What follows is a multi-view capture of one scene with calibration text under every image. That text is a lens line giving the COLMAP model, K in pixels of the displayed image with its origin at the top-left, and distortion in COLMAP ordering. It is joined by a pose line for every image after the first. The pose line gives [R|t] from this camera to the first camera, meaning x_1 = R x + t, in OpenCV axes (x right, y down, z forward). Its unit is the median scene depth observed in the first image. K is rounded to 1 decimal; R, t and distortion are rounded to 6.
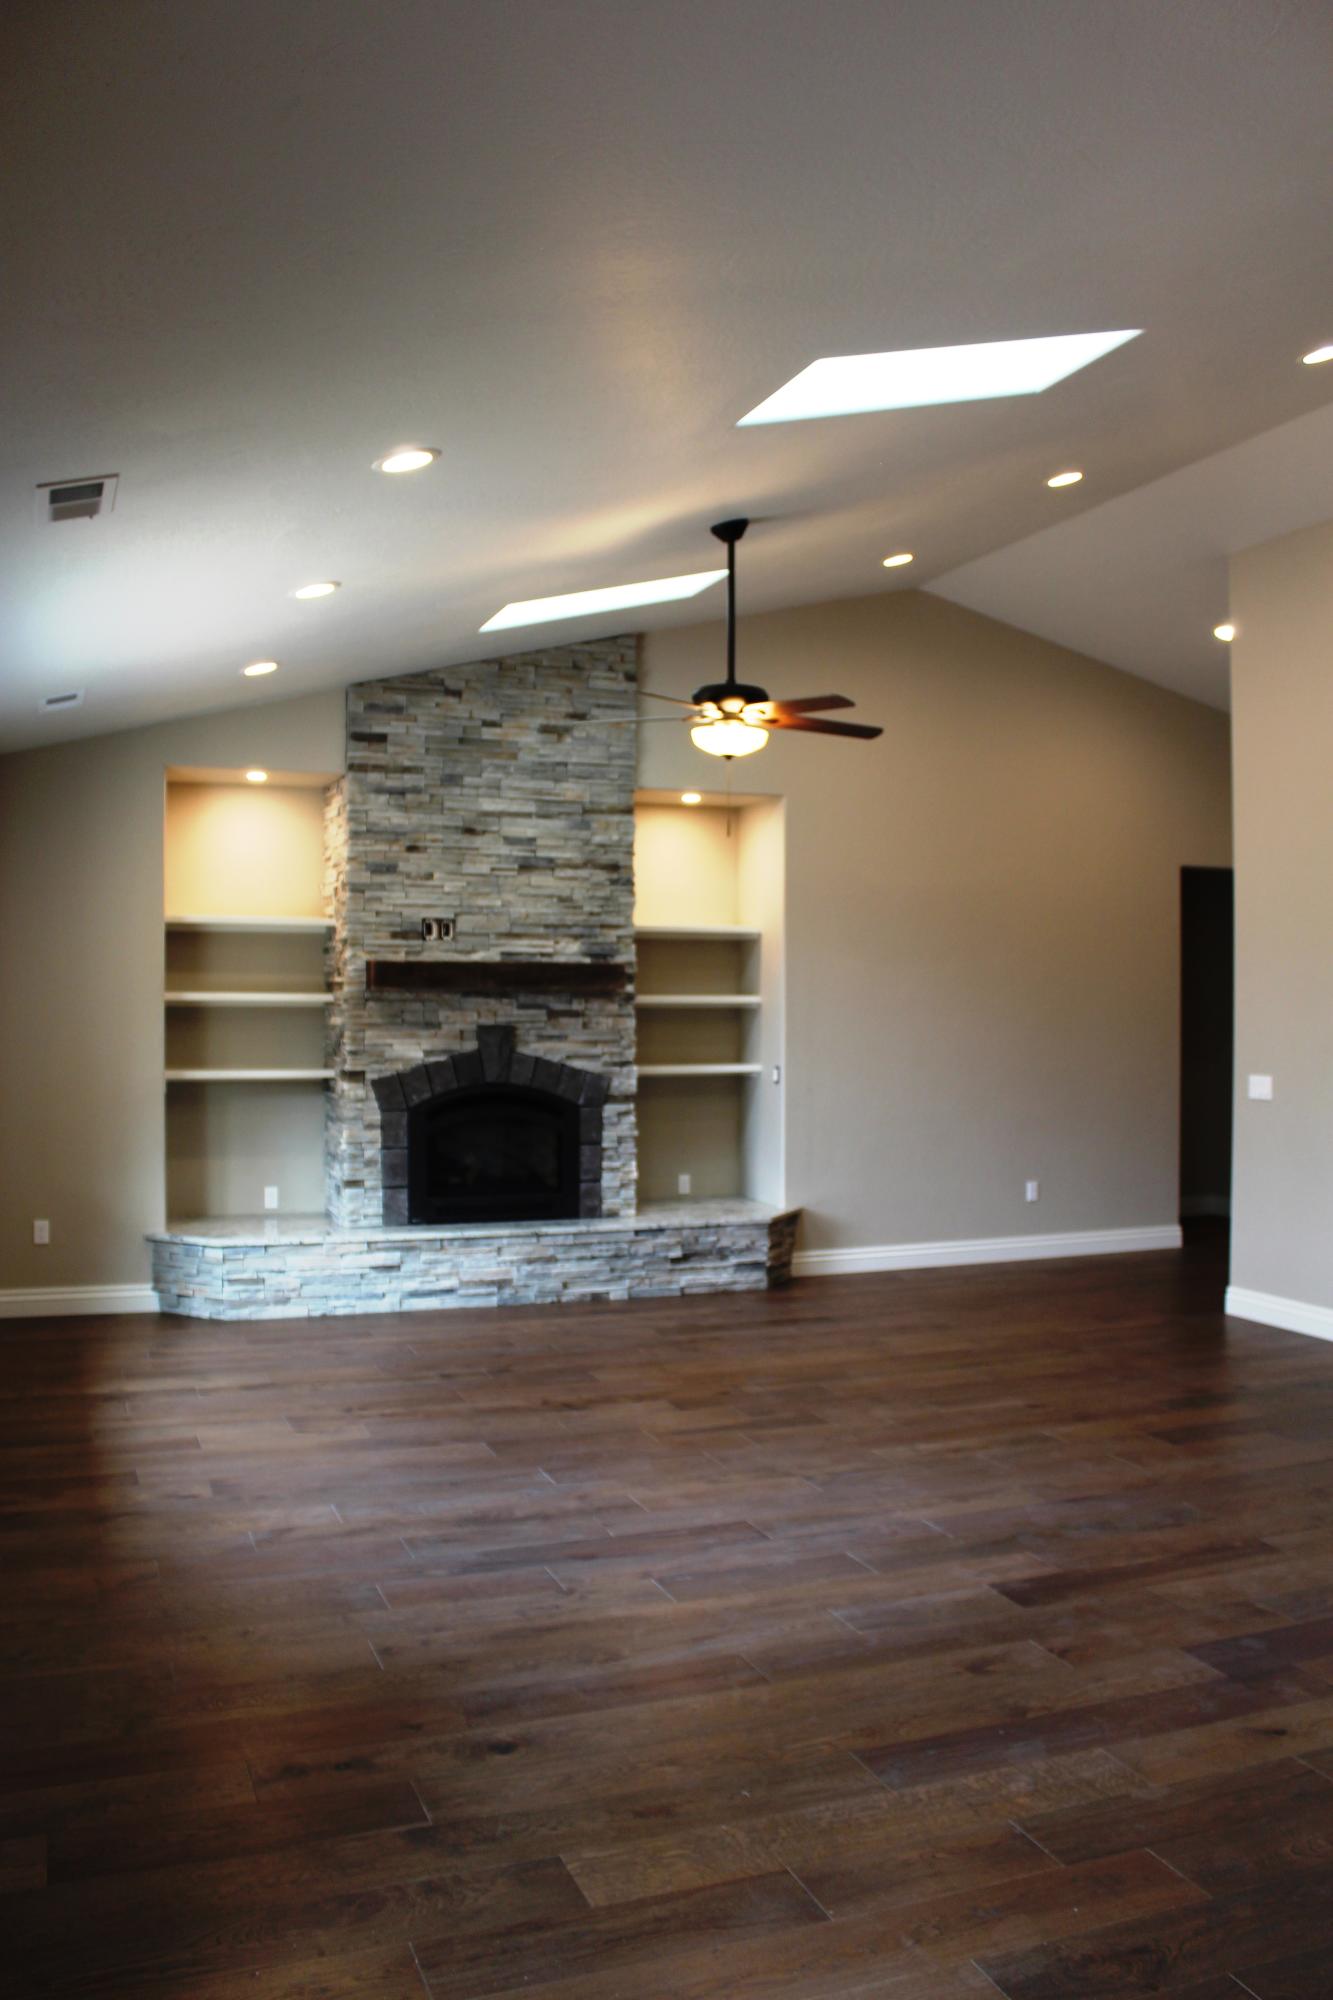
lens RADIAL K [[1667.3, 0, 671.6], [0, 1667.3, 999.9], [0, 0, 1]] dist [-0.176246, 0.155076]
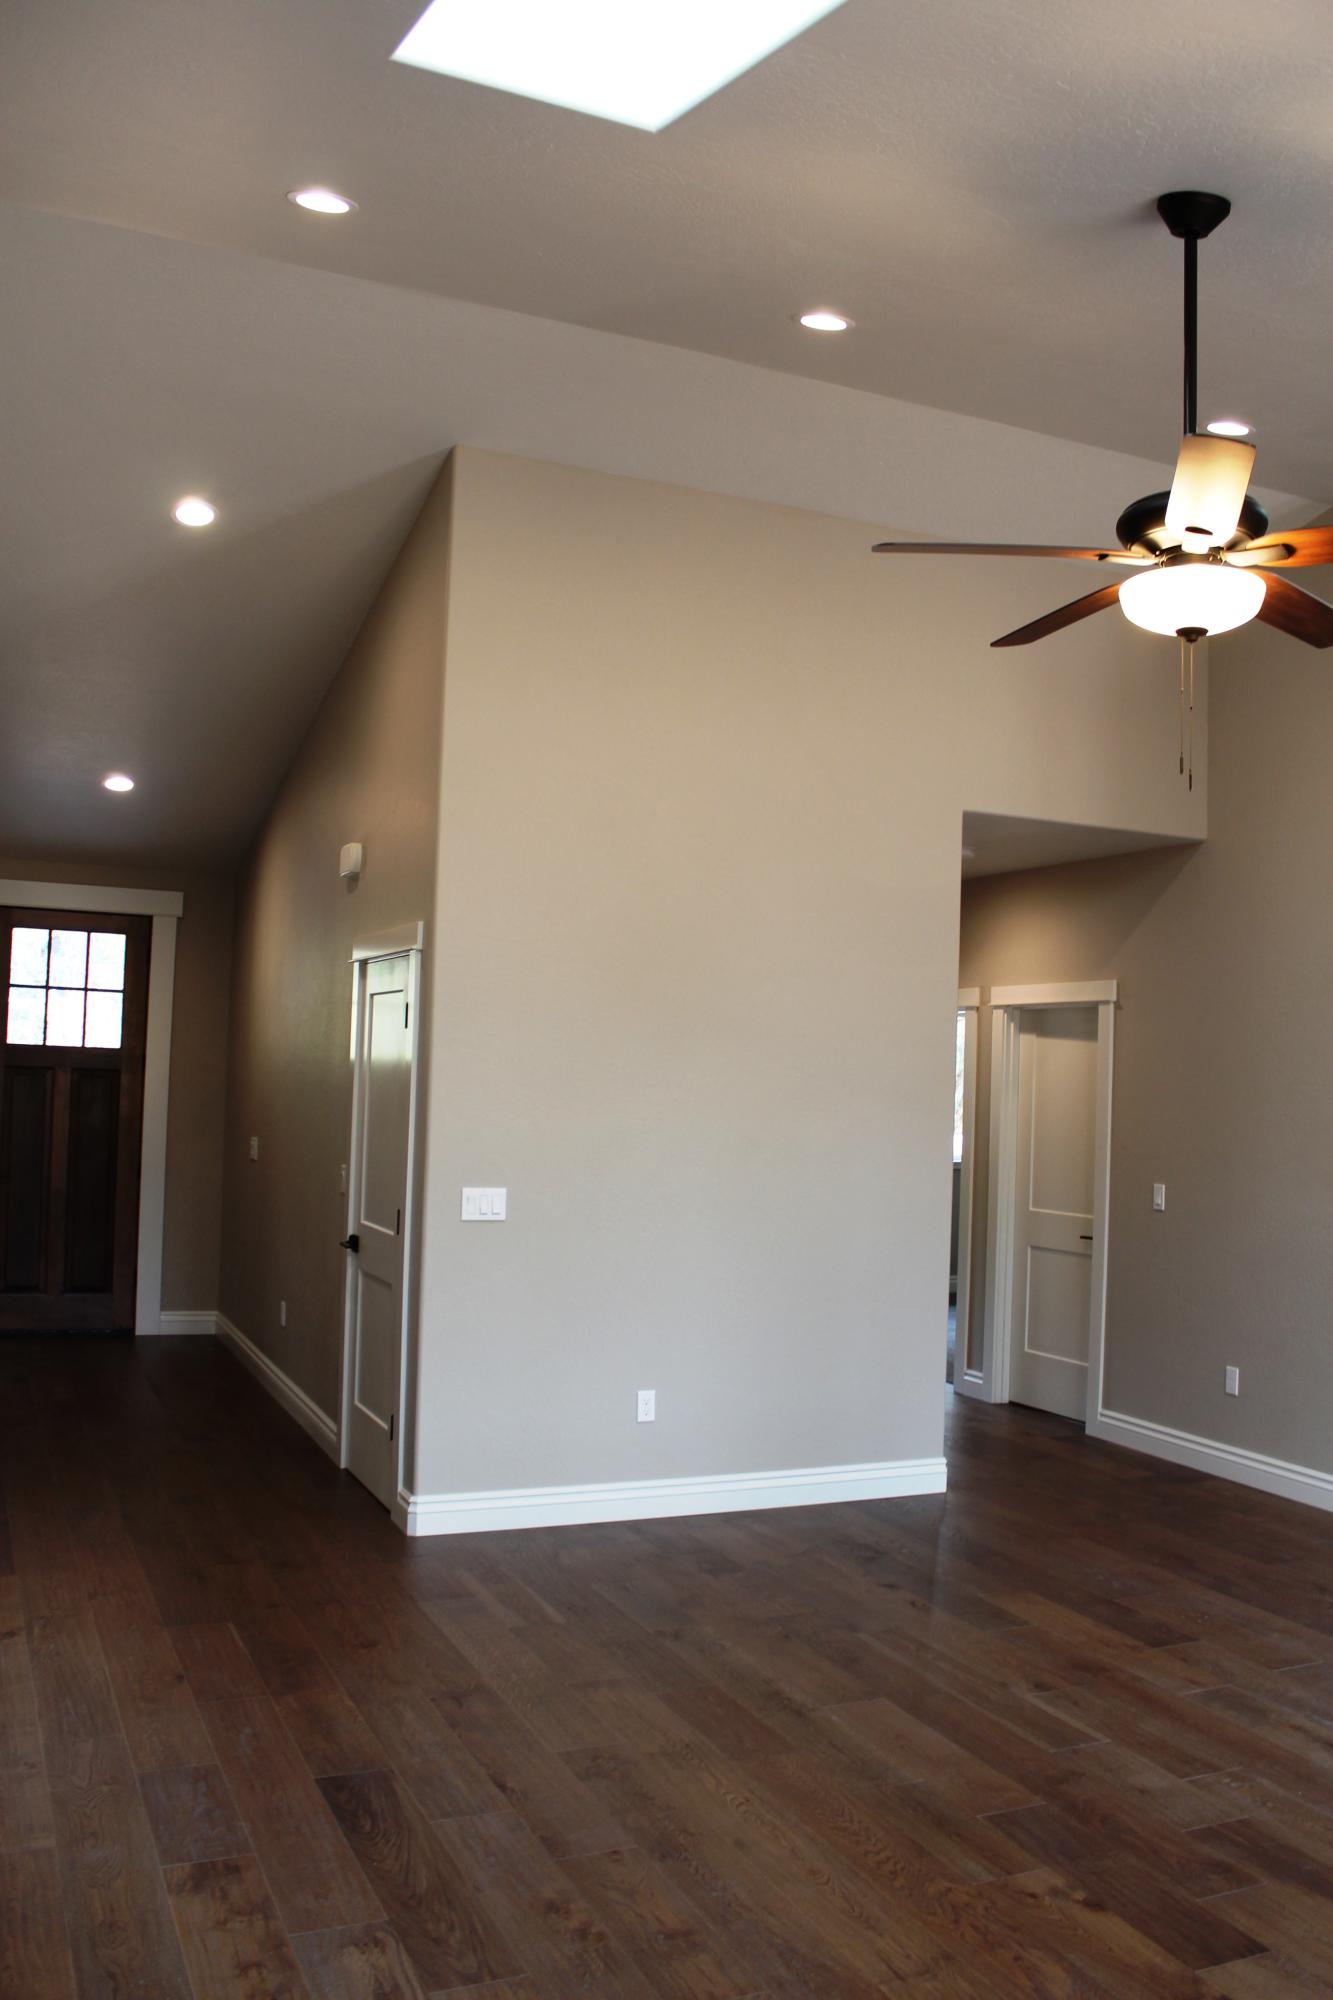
lens RADIAL K [[1667.3, 0, 671.6], [0, 1667.3, 999.9], [0, 0, 1]] dist [-0.176246, 0.155076]
pose [[-0.053467, 0.044979, 0.997556, -0.465936], [-0.029035, 0.998493, -0.046577, -0.004702], [-0.998147, -0.031455, -0.052080, 1.214474]]
